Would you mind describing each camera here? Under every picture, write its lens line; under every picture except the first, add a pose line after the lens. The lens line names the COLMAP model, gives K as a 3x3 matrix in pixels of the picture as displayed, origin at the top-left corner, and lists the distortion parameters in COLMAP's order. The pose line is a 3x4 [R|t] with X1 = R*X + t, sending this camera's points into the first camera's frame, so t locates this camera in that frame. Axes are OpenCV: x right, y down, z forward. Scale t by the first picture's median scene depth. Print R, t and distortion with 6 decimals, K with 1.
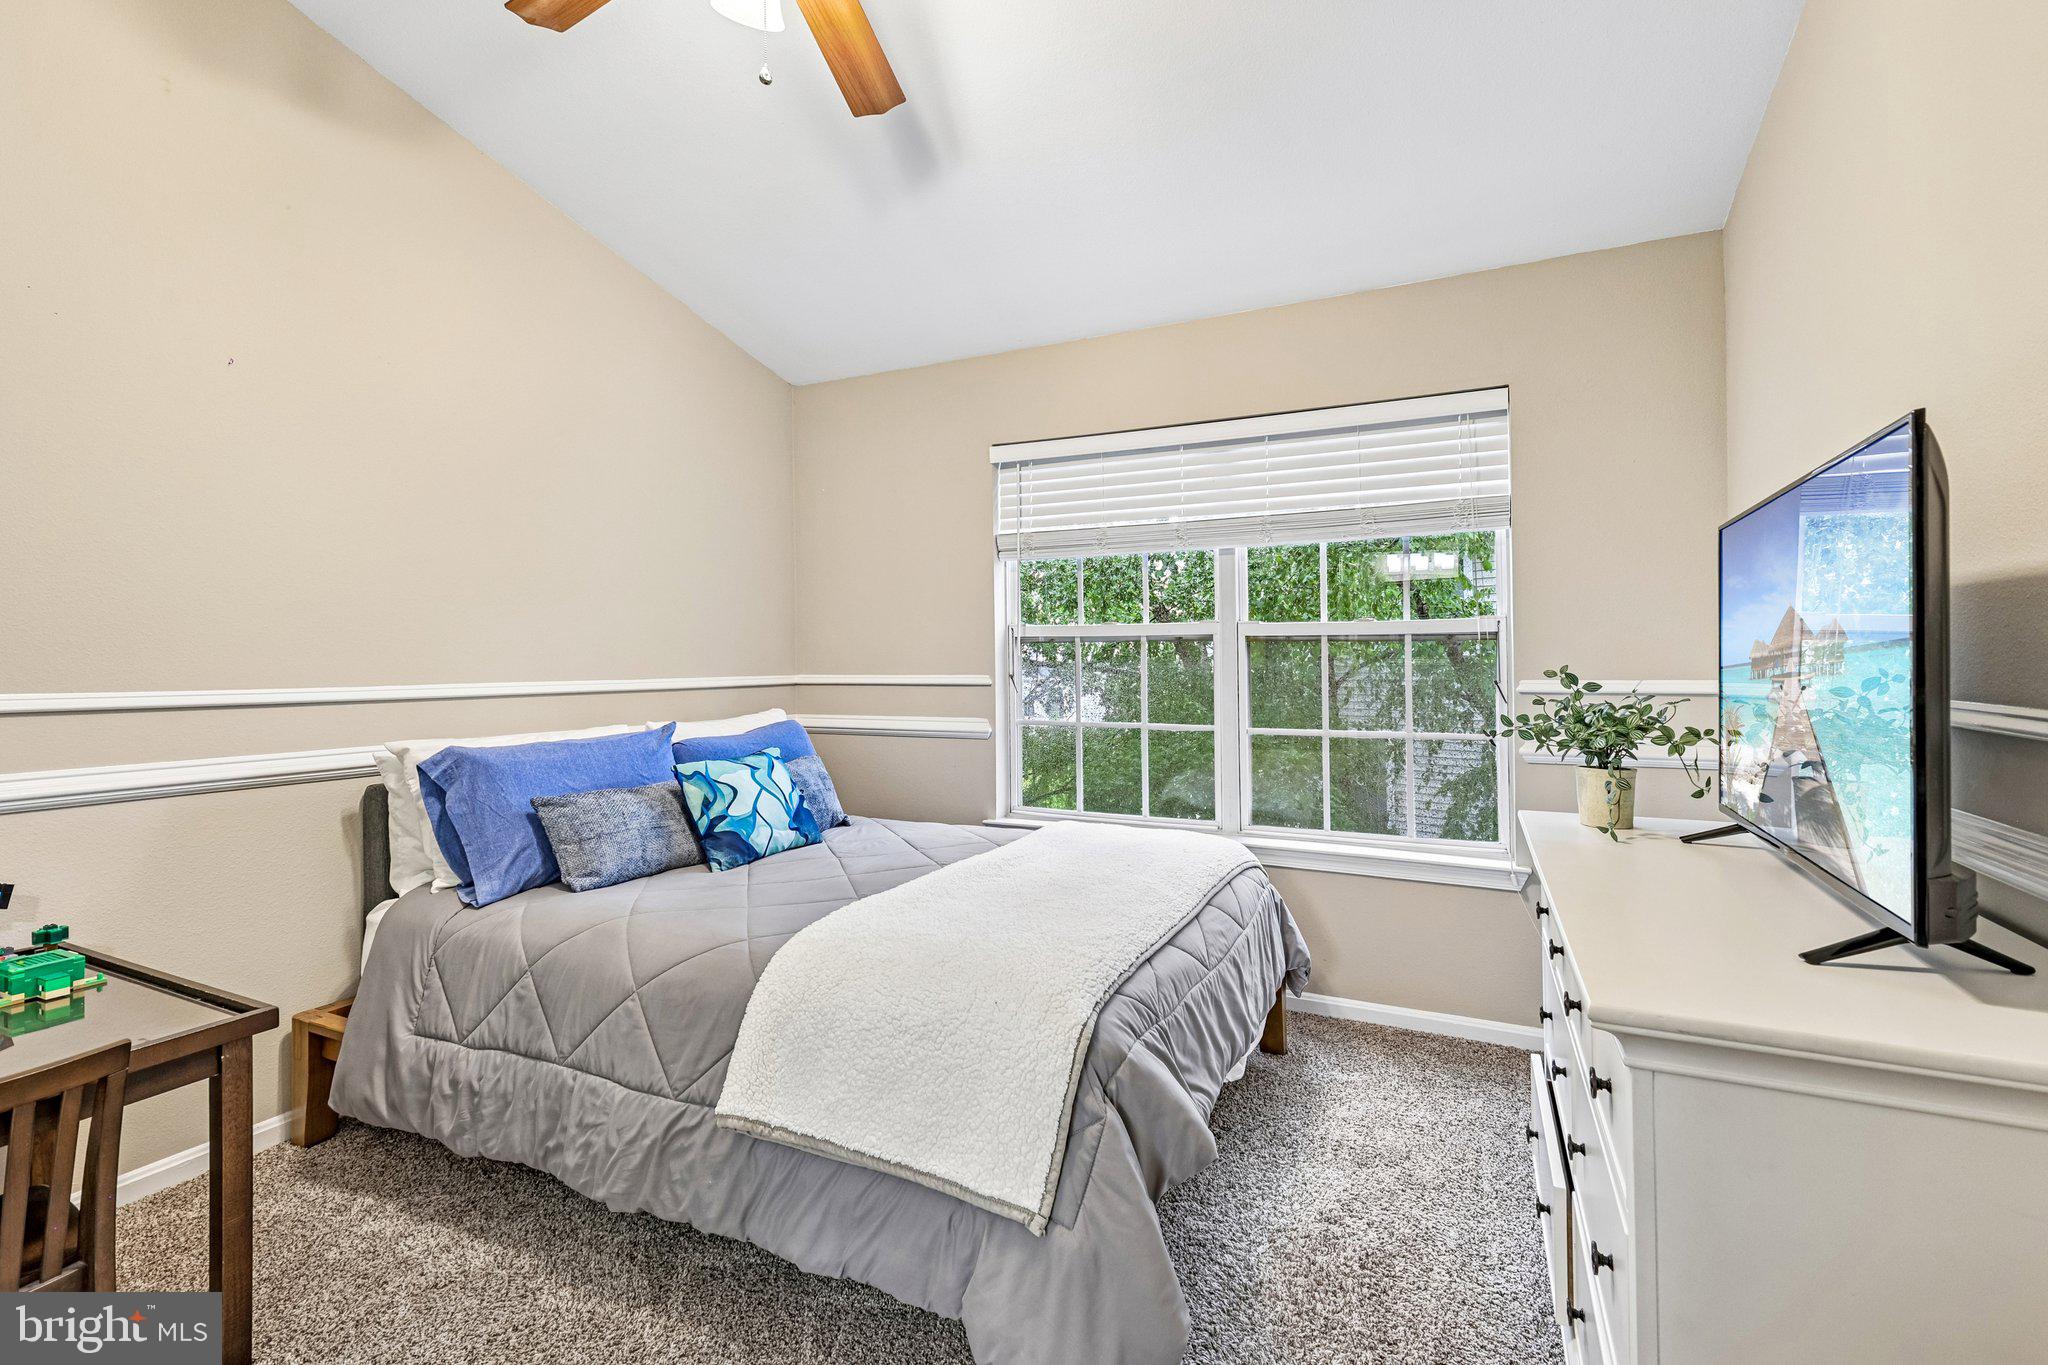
lens RADIAL K [[928.9, 0, 1006.3], [0, 928.9, 654.9], [0, 0, 1]] dist [0.016432, 0.000166]
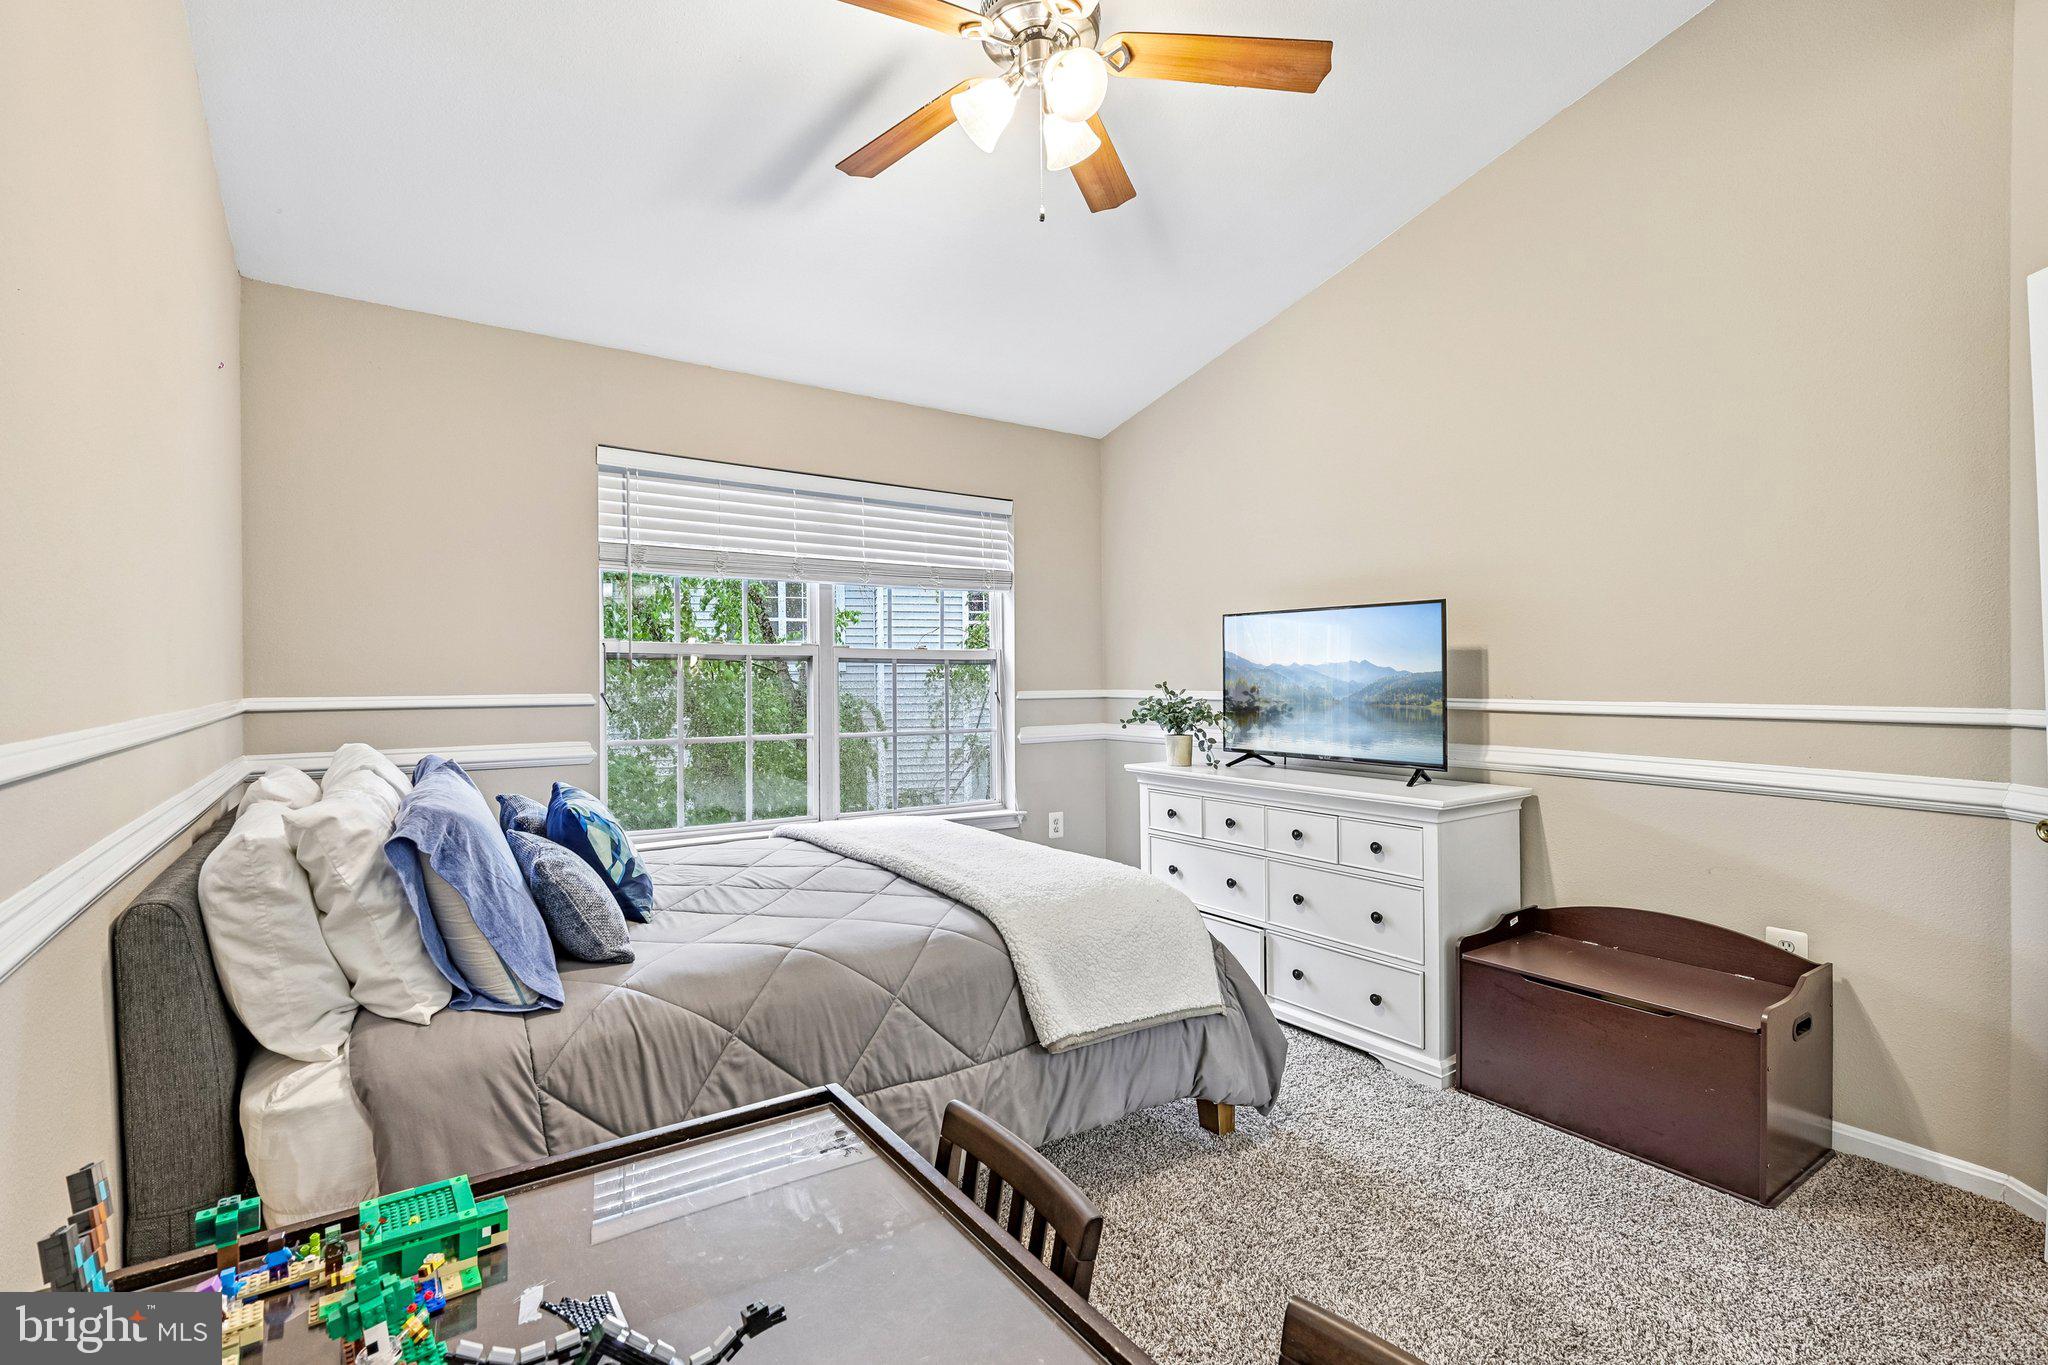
lens RADIAL K [[908.8, 0, 1029.8], [0, 908.8, 672.2], [0, 0, 1]] dist [-0.000446, 0.000232]
pose [[0.493175, 0.007095, 0.869901, -0.728099], [-0.007172, 0.999966, -0.004090, 0.001037], [-0.869901, -0.004222, 0.493209, 0.226216]]
